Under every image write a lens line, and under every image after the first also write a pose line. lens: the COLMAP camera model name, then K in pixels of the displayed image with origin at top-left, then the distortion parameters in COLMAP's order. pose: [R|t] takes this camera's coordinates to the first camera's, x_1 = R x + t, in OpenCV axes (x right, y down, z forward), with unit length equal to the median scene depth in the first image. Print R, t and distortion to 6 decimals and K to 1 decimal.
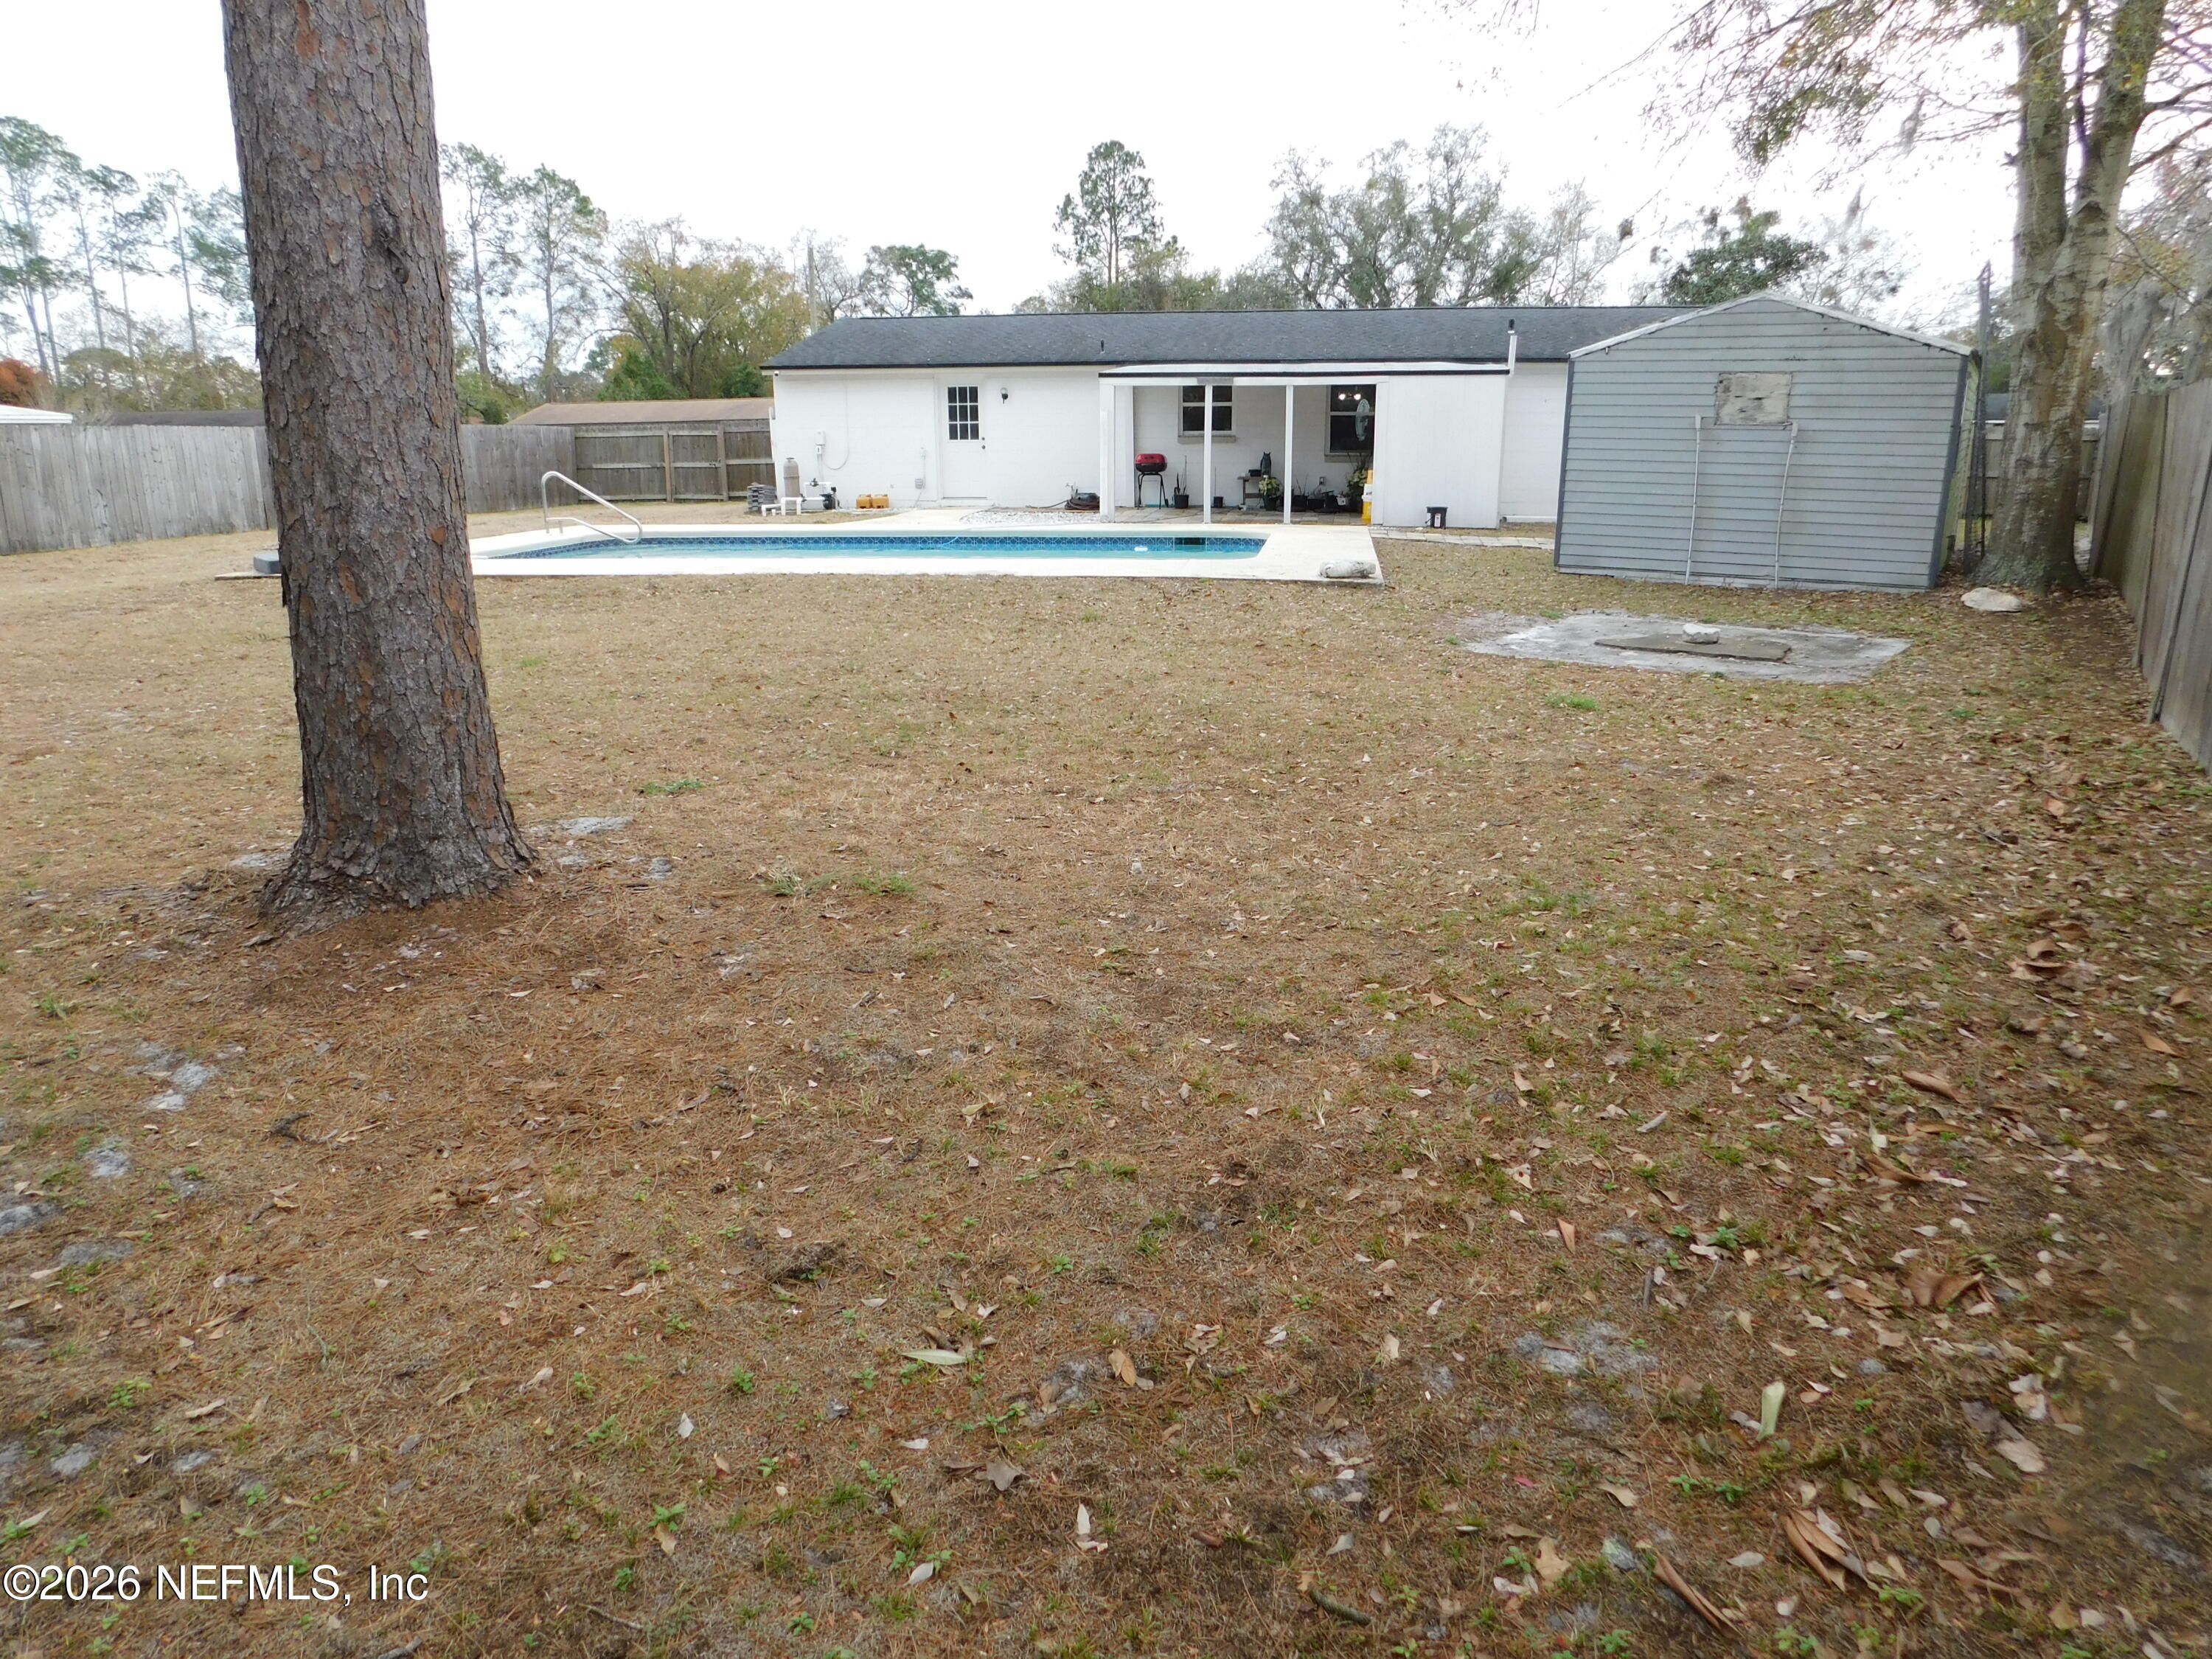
lens RADIAL K [[1456.7, 0, 1103.0], [0, 1456.7, 835.7], [0, 0, 1]] dist [-0.074186, 0.059637]
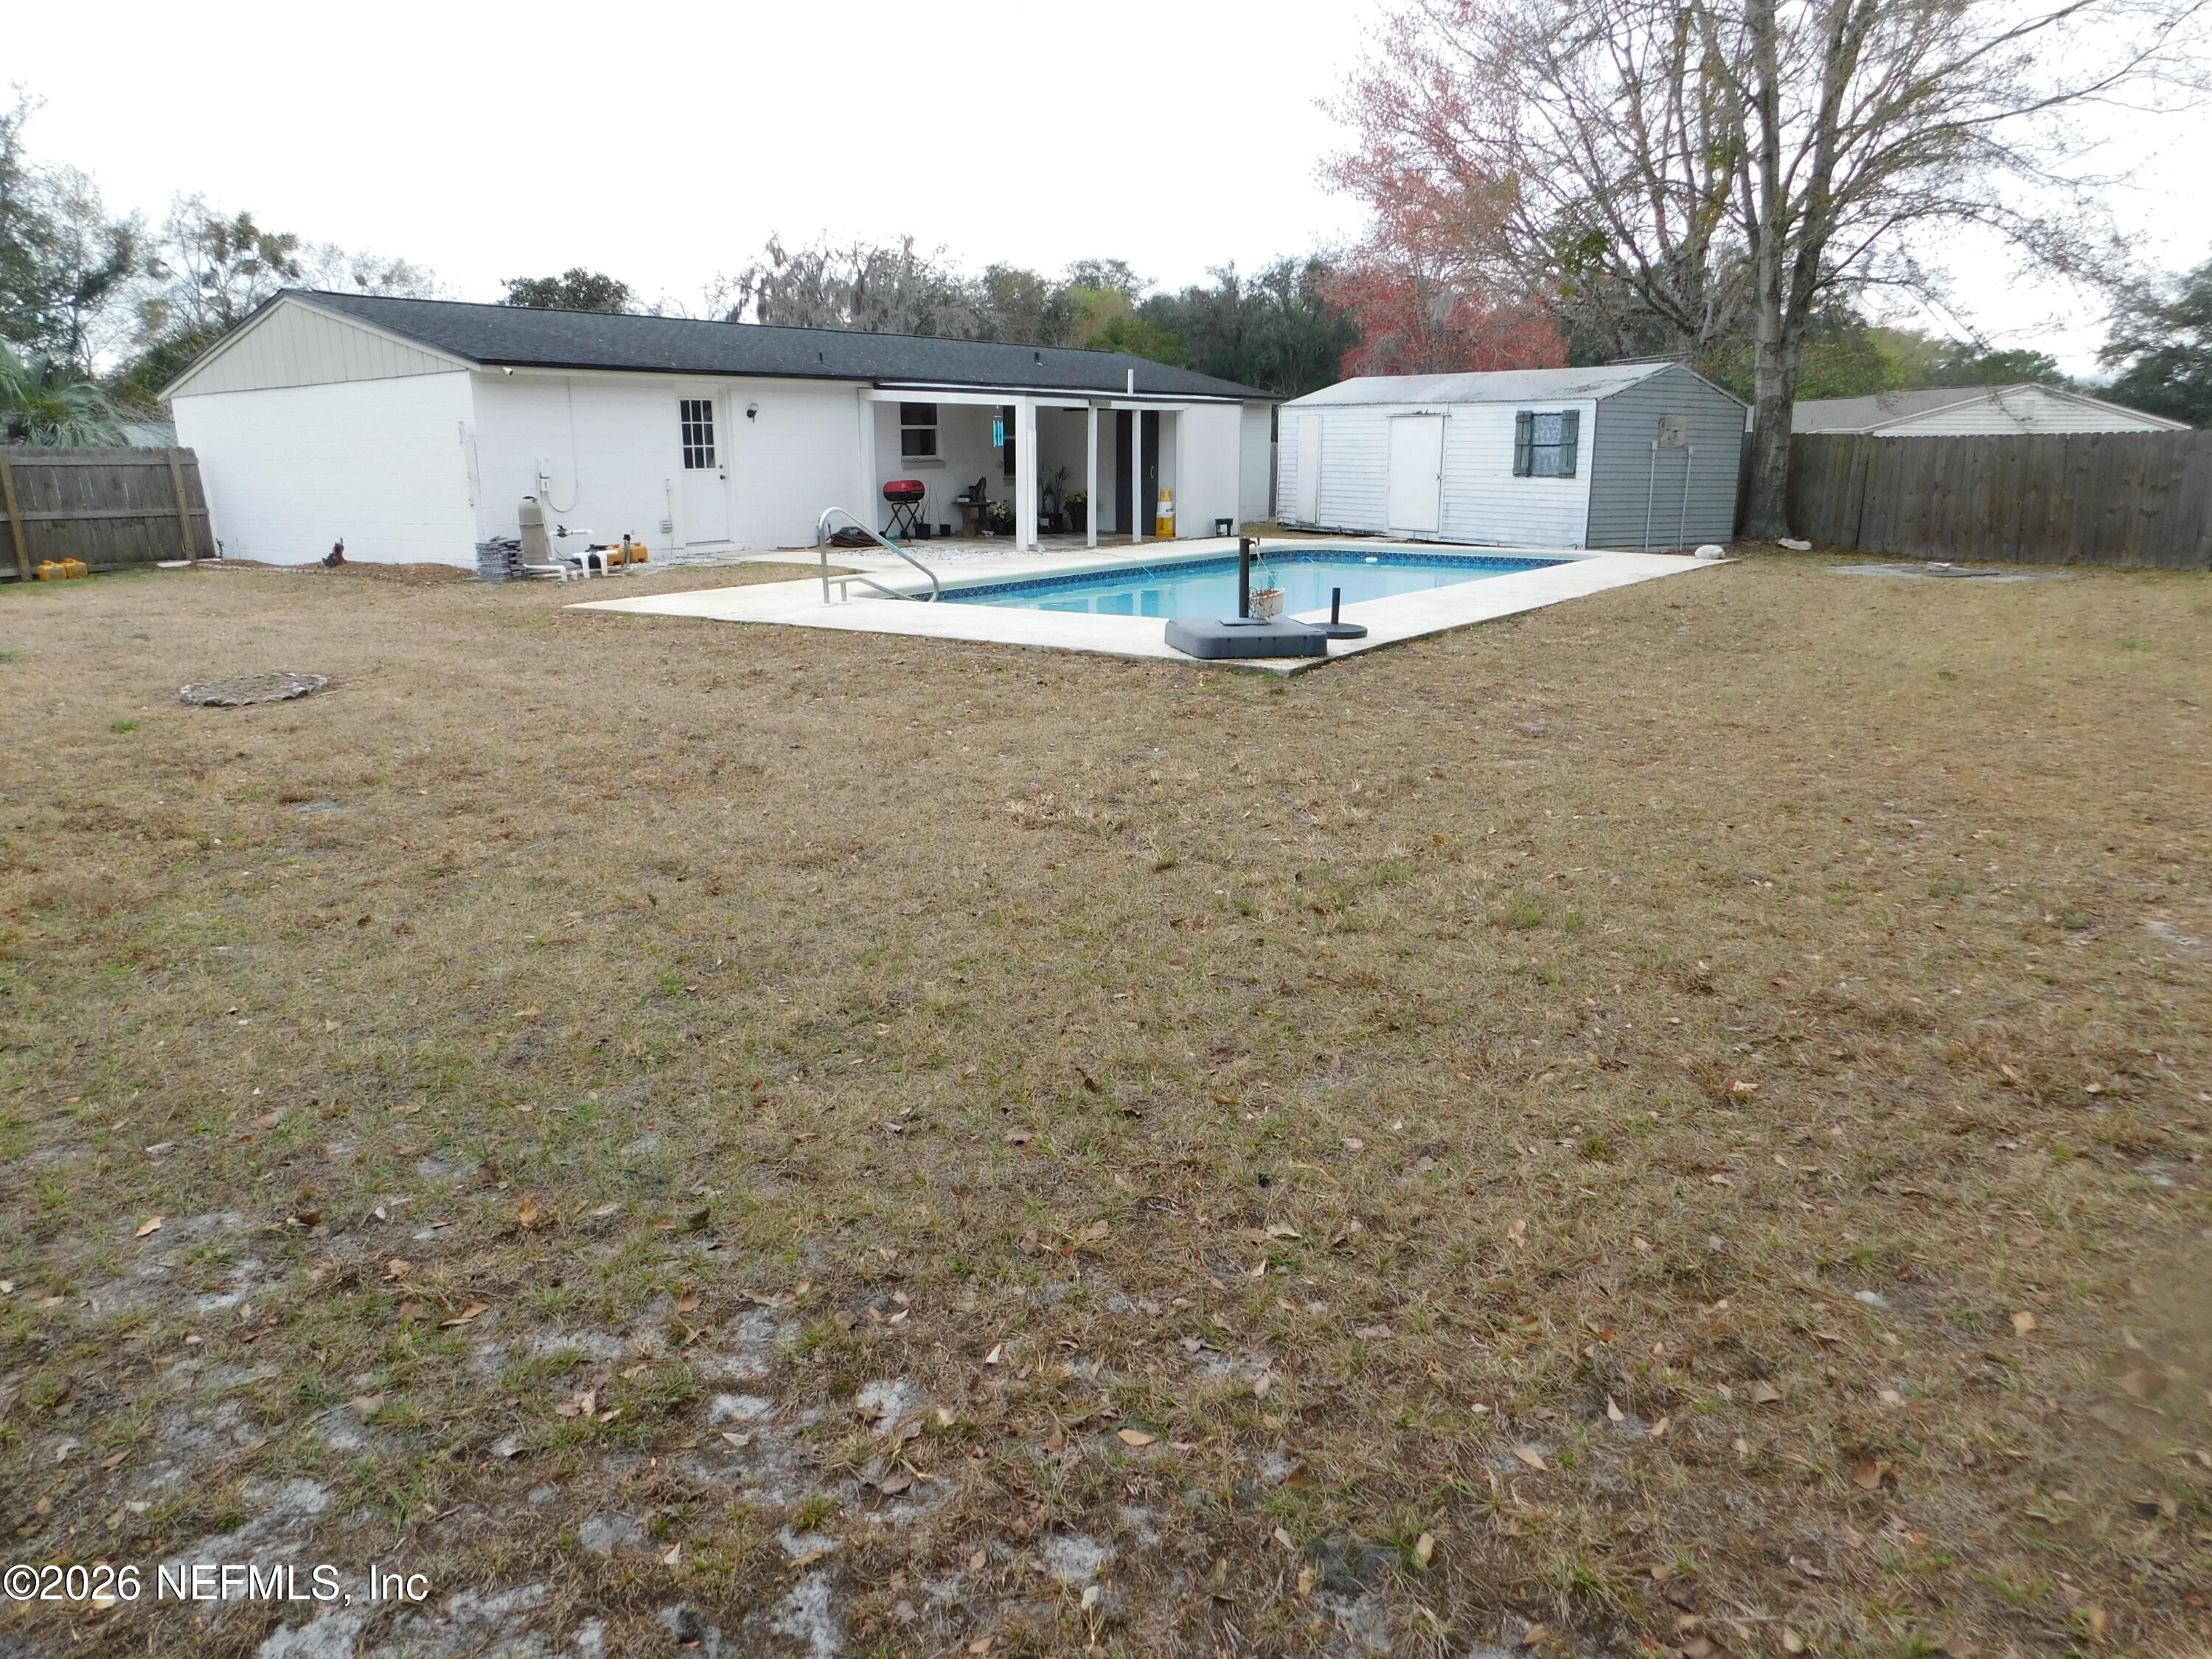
lens RADIAL K [[1456.7, 0, 1103.0], [0, 1456.7, 835.7], [0, 0, 1]] dist [-0.074186, 0.059637]
pose [[0.445315, -0.226918, 0.866143, -0.721217], [0.246283, 0.961082, 0.125168, -0.129250], [-0.860836, 0.157577, 0.483870, 0.475868]]
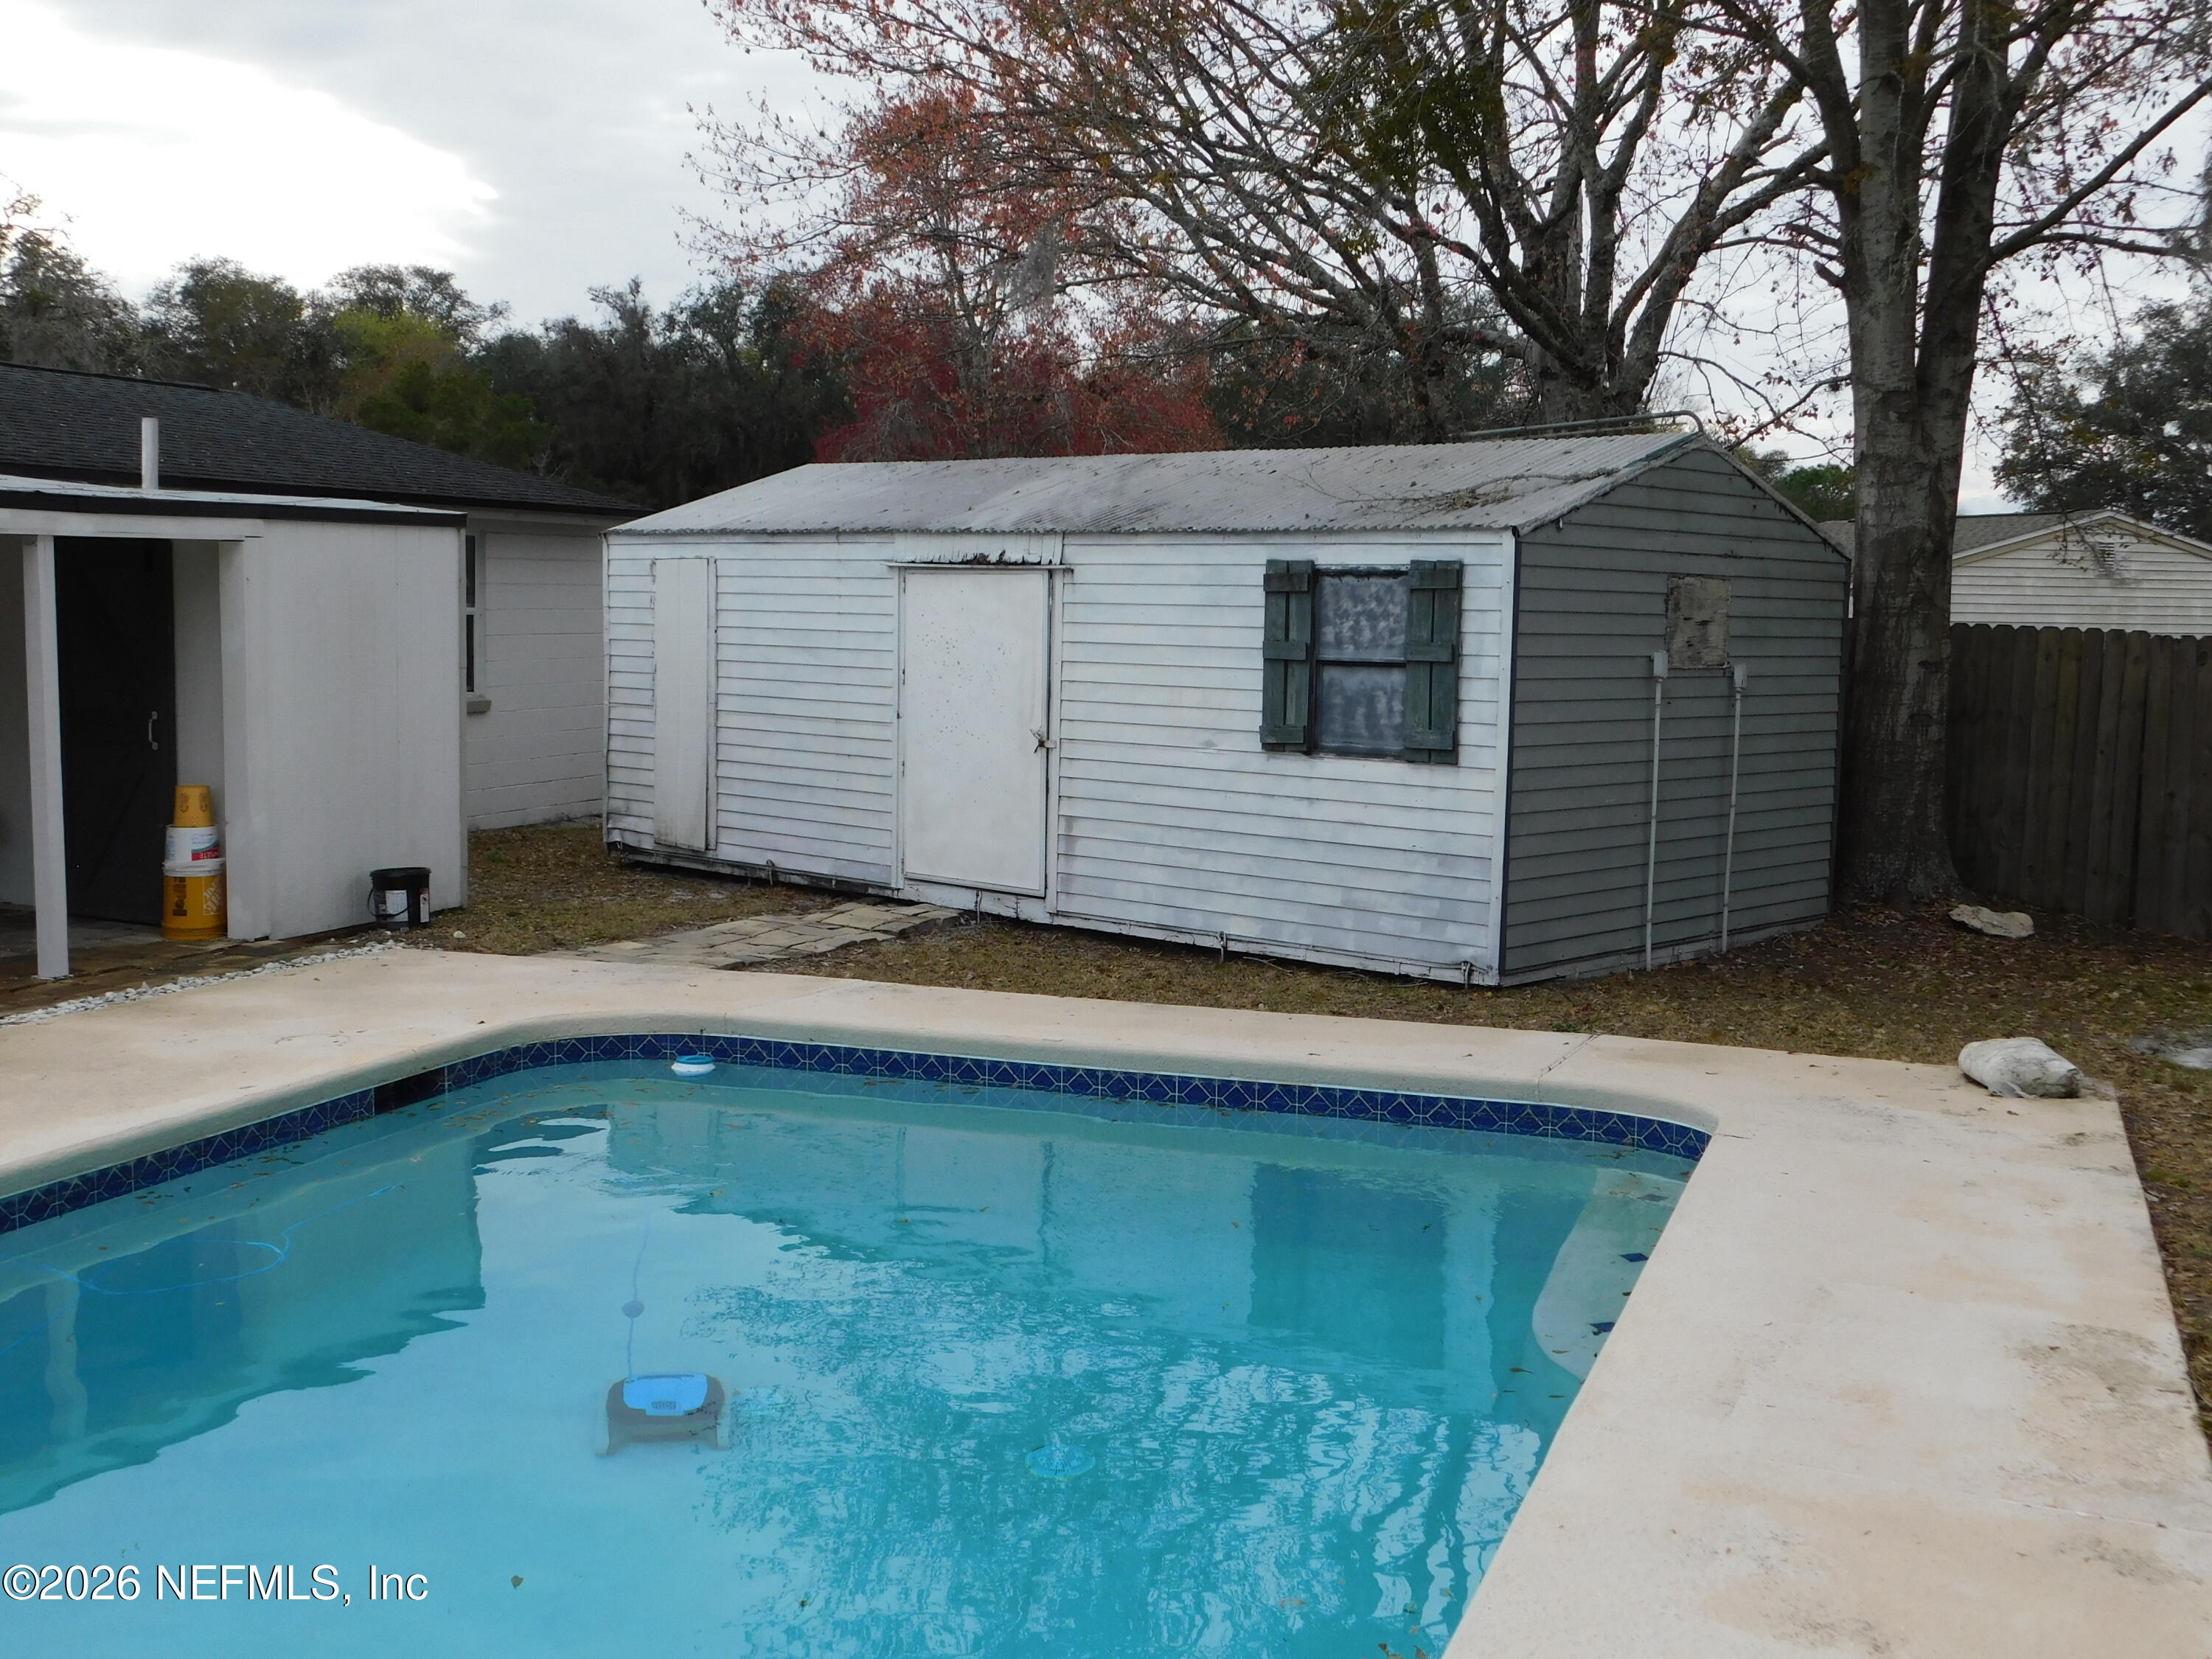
lens RADIAL K [[2331.9, 0, 1098.6], [0, 2331.9, 835.8], [0, 0, 1]] dist [-0.006253, 0.001426]
pose [[0.193635, -0.091410, 0.976806, -0.264061], [0.253640, 0.966465, 0.040162, -0.180072], [-0.947720, 0.239980, 0.210326, 0.589782]]
